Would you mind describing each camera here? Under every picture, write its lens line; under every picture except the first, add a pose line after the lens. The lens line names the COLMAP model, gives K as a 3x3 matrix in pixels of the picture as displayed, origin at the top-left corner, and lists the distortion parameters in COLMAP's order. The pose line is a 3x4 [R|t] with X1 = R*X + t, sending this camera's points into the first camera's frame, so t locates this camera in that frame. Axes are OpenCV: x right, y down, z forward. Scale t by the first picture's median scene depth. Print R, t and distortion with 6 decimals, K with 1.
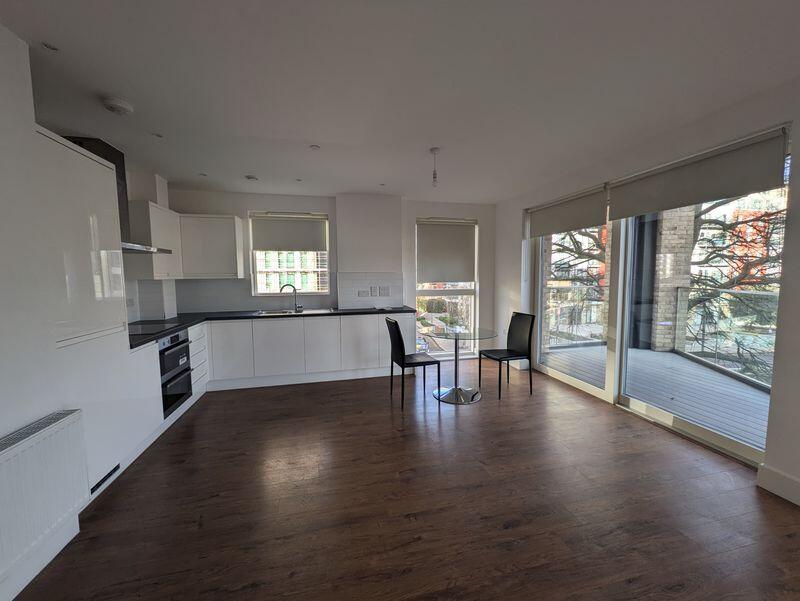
lens RADIAL K [[322.8, 0, 403.6], [0, 322.8, 298.5], [0, 0, 1]] dist [-0.000030, -0.000037]
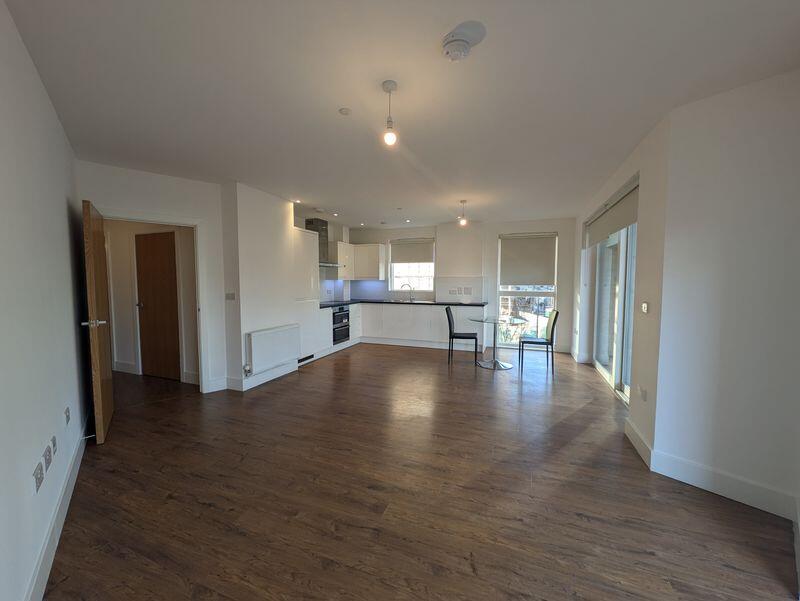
lens RADIAL K [[322.8, 0, 399.7], [0, 322.8, 299.6], [0, 0, 1]] dist [-0.000030, -0.000037]
pose [[0.808402, 0.043938, -0.586988, 0.543983], [-0.051830, 0.998650, 0.003371, 0.027946], [0.586344, 0.027698, 0.809588, -0.303699]]
